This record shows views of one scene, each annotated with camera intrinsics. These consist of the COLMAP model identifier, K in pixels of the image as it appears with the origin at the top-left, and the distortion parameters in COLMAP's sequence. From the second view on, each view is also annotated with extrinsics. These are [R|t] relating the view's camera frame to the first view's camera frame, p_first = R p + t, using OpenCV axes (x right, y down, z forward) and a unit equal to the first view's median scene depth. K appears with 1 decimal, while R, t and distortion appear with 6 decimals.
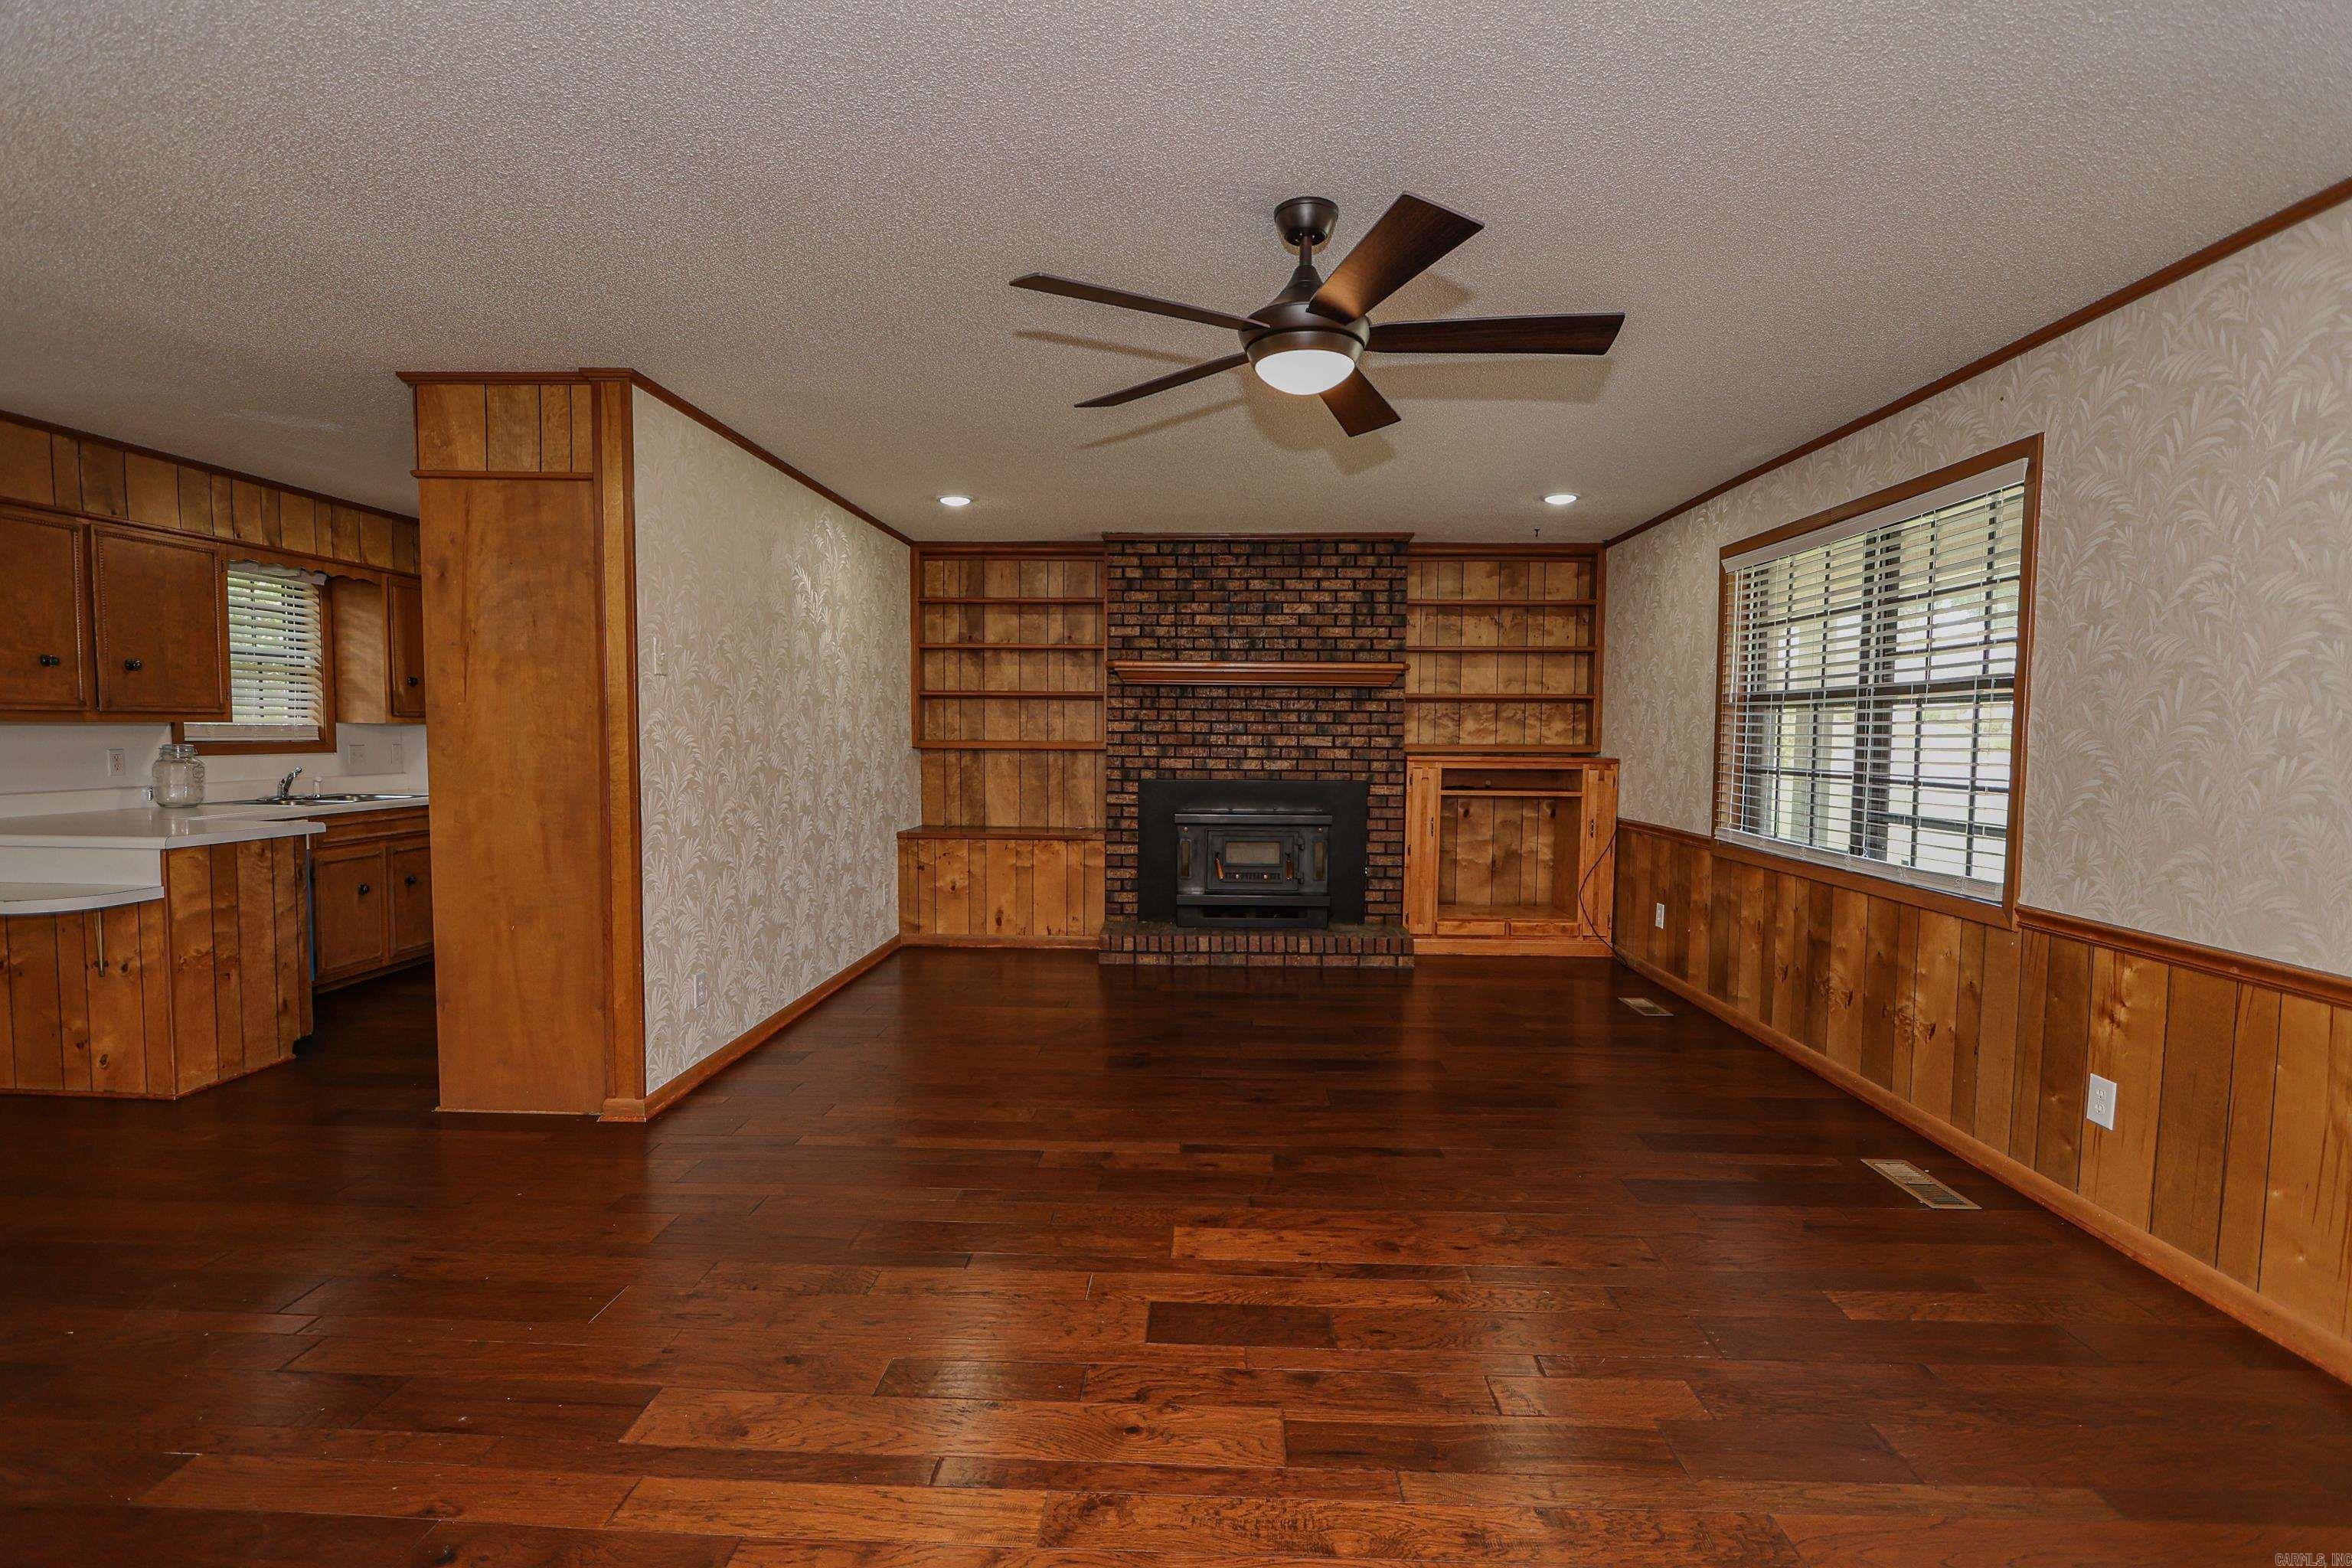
lens RADIAL K [[1068.5, 0, 1163.9], [0, 1068.5, 803.0], [0, 0, 1]] dist [-0.011139, 0.000541]
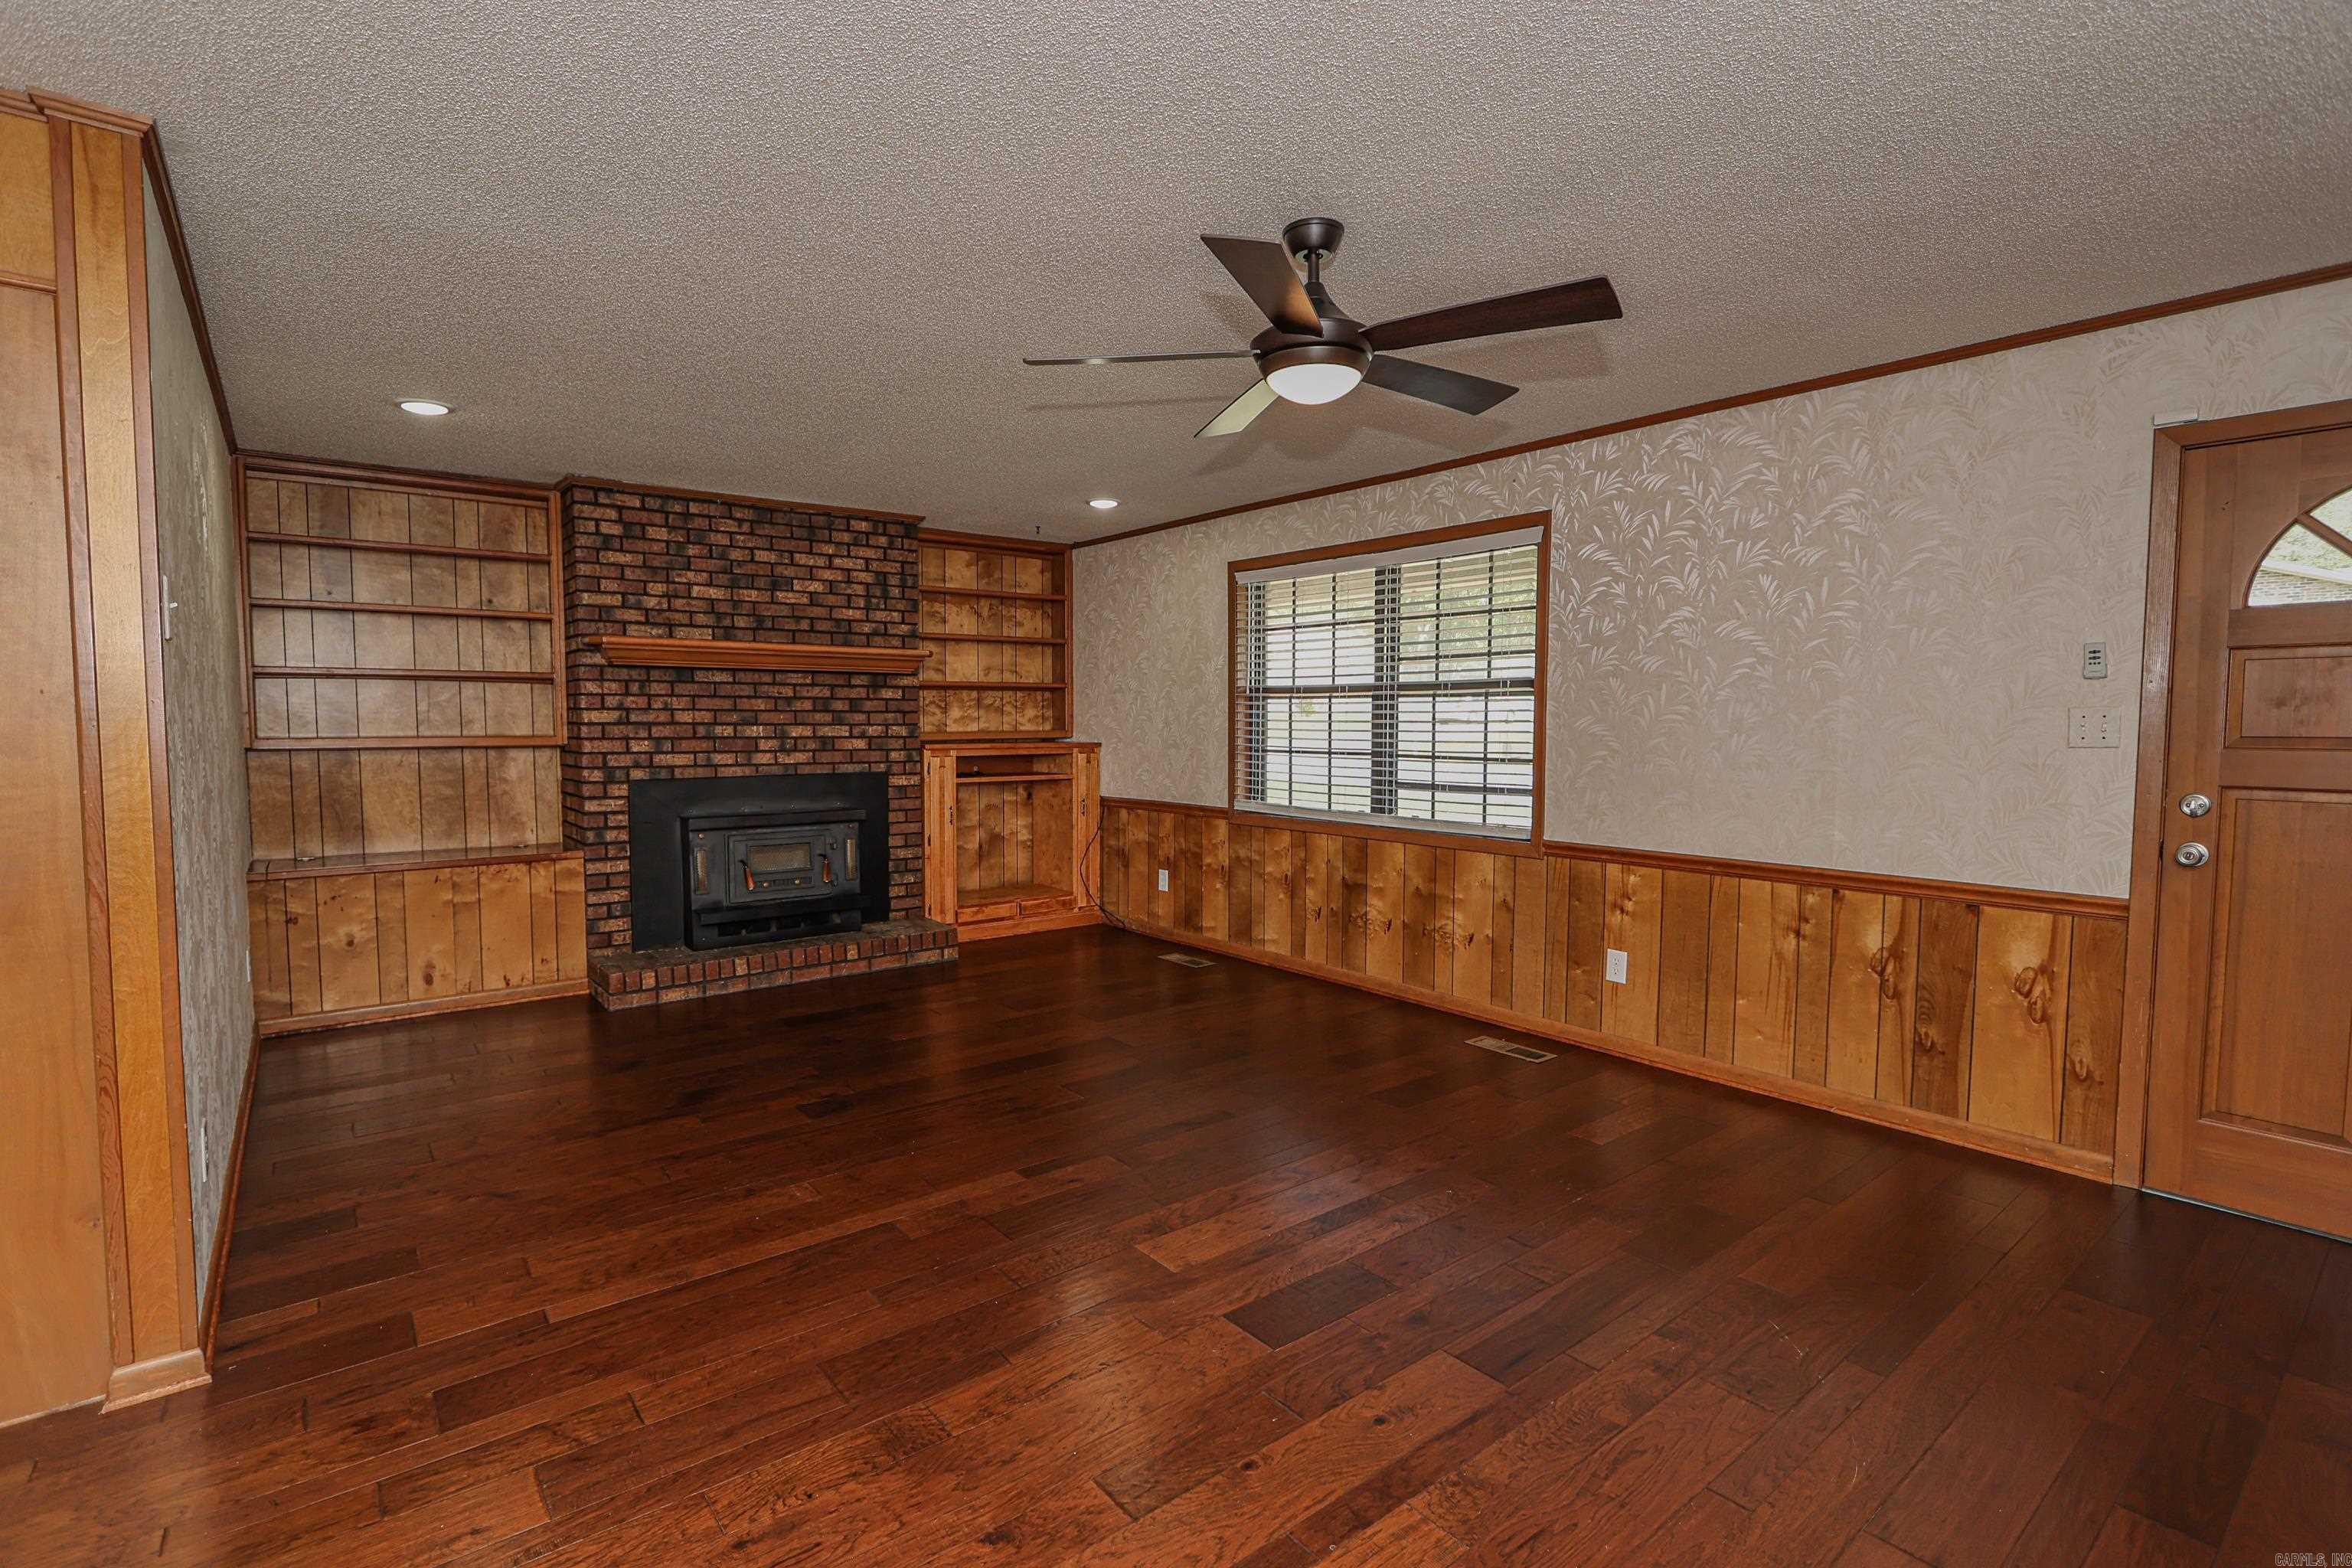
lens RADIAL K [[1089.3, 0, 1134.4], [0, 1089.3, 791.8], [0, 0, 1]] dist [-0.009249, 0.000559]
pose [[0.770394, -0.050664, 0.635552, -0.260622], [0.048174, 0.998614, 0.021211, -0.012708], [-0.635746, 0.014276, 0.771767, 0.107570]]
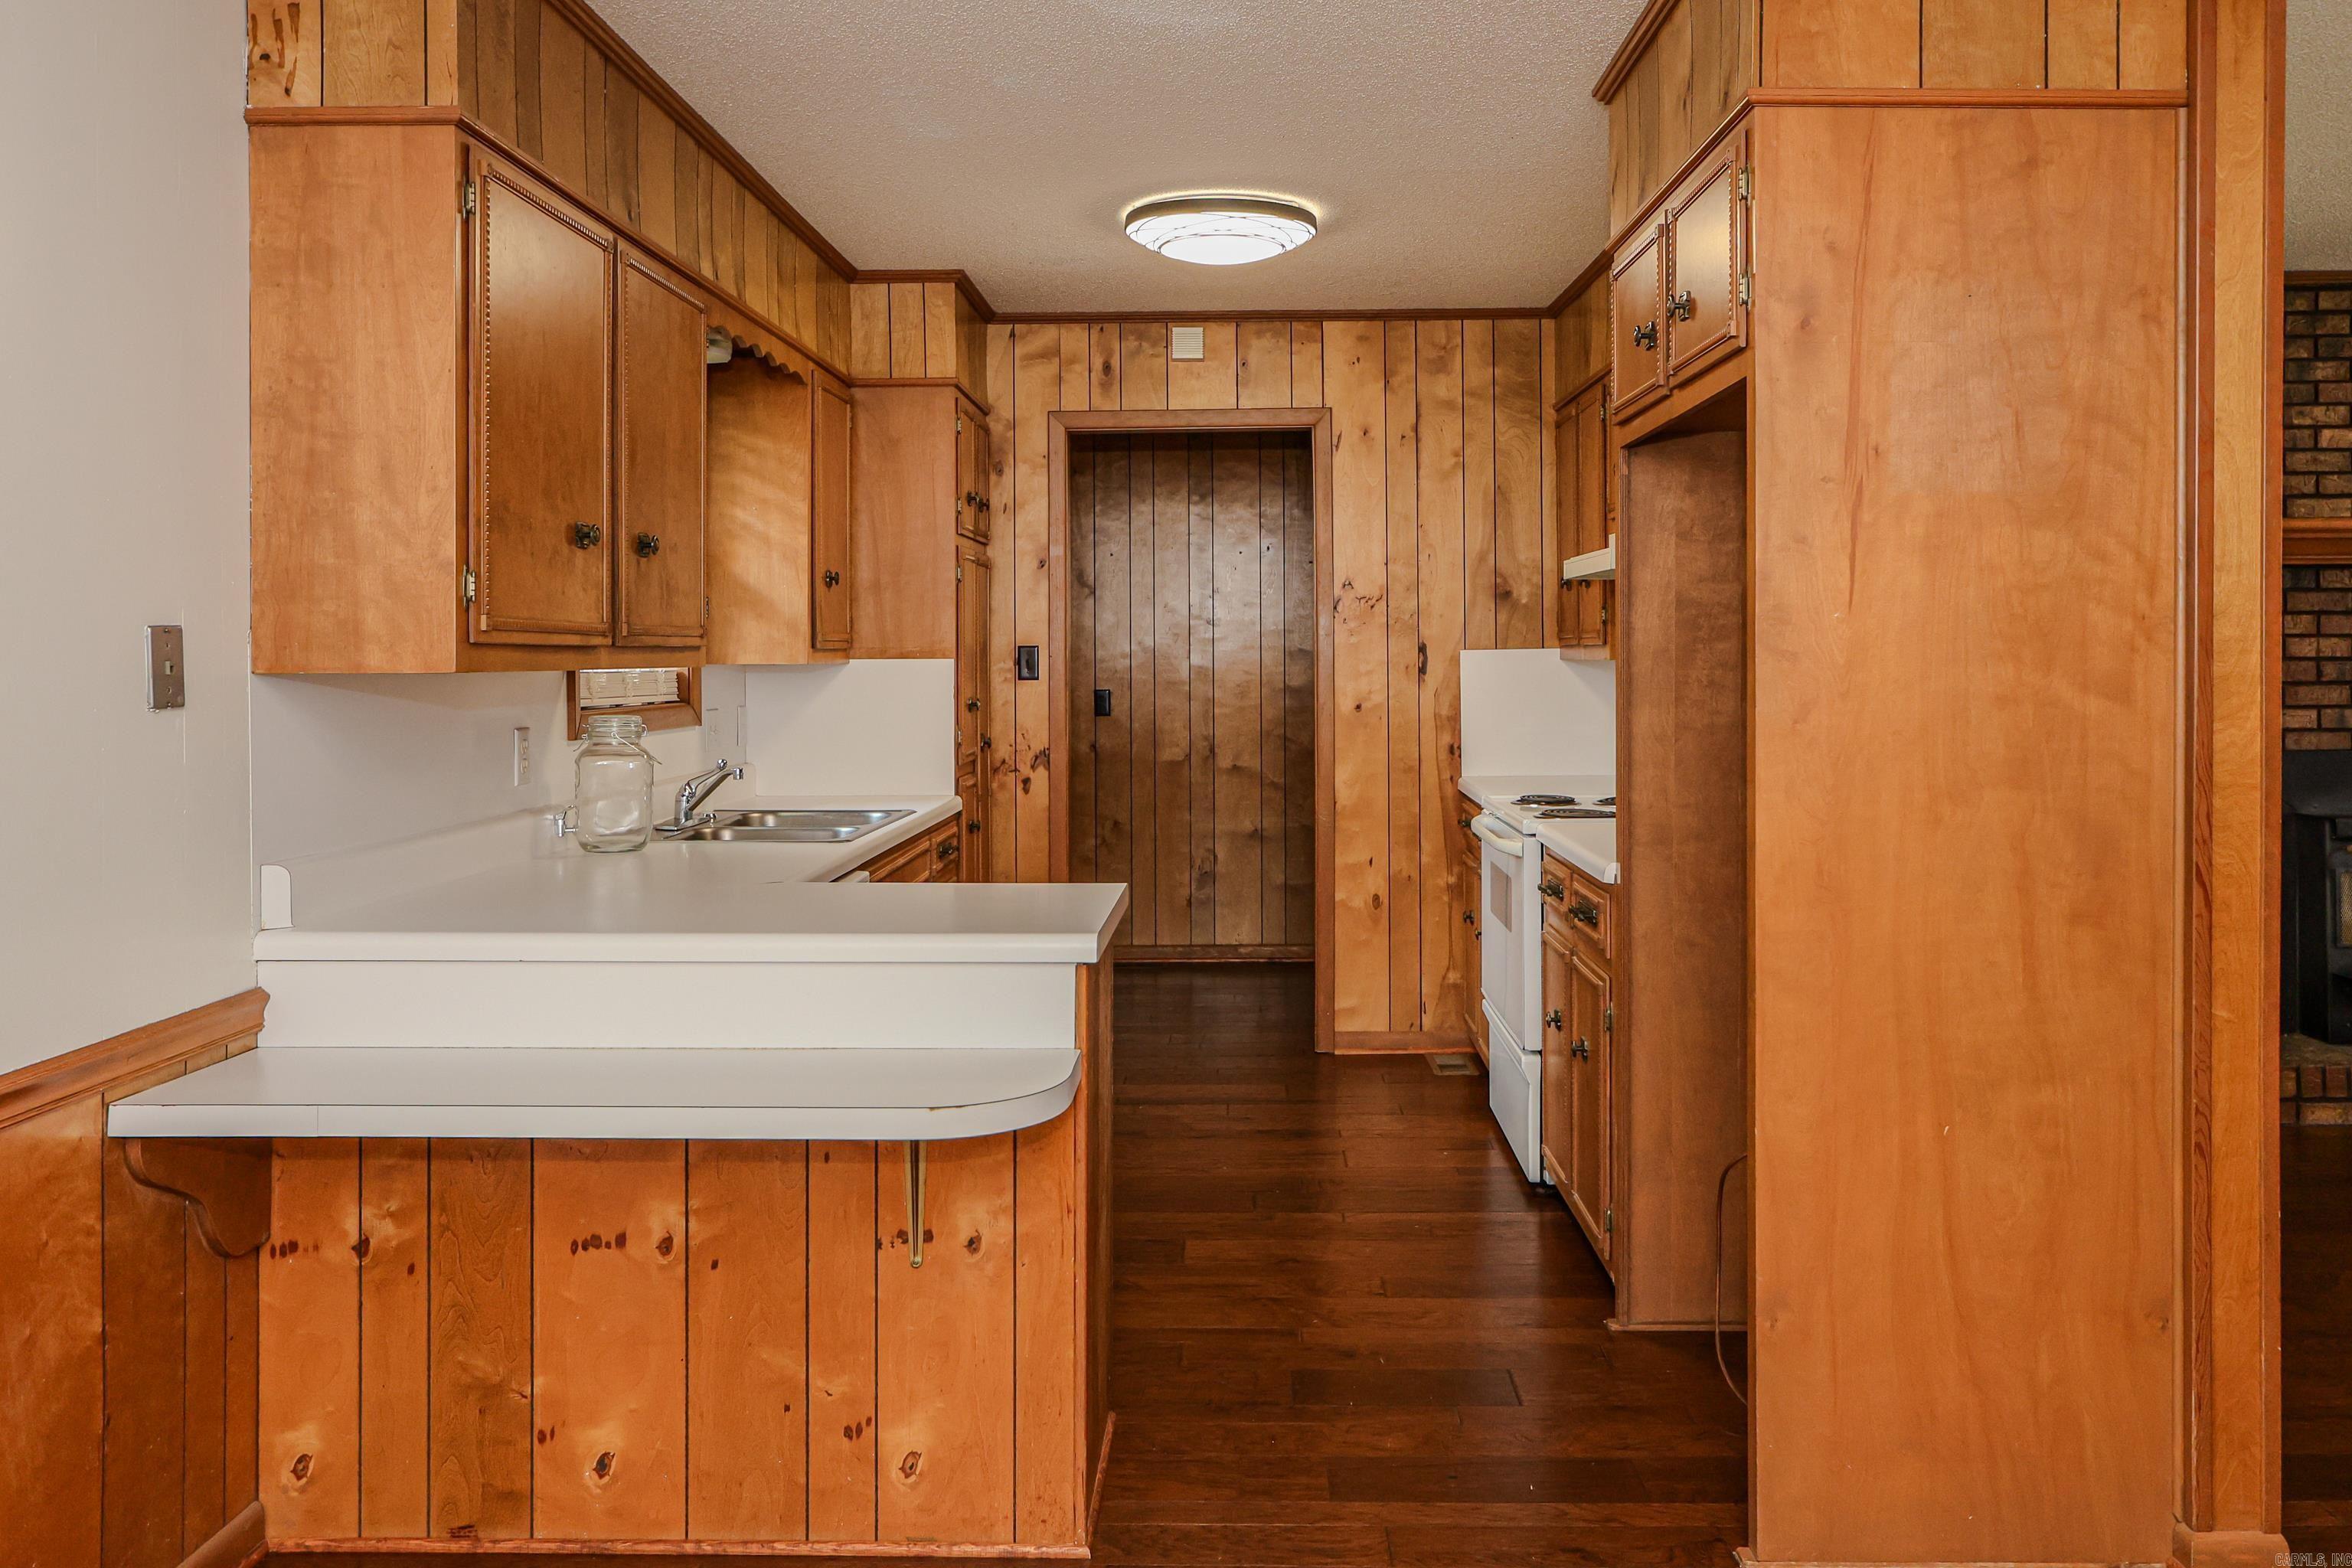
lens RADIAL K [[1819.1, 0, 1179.5], [0, 1819.1, 667.7], [0, 0, 1]] dist [-0.006216, -0.001502]
pose [[0.999691, -0.016321, 0.018737, -0.540100], [0.017454, 0.997922, -0.062020, -0.017325], [-0.017685, 0.062328, 0.997899, 0.149283]]
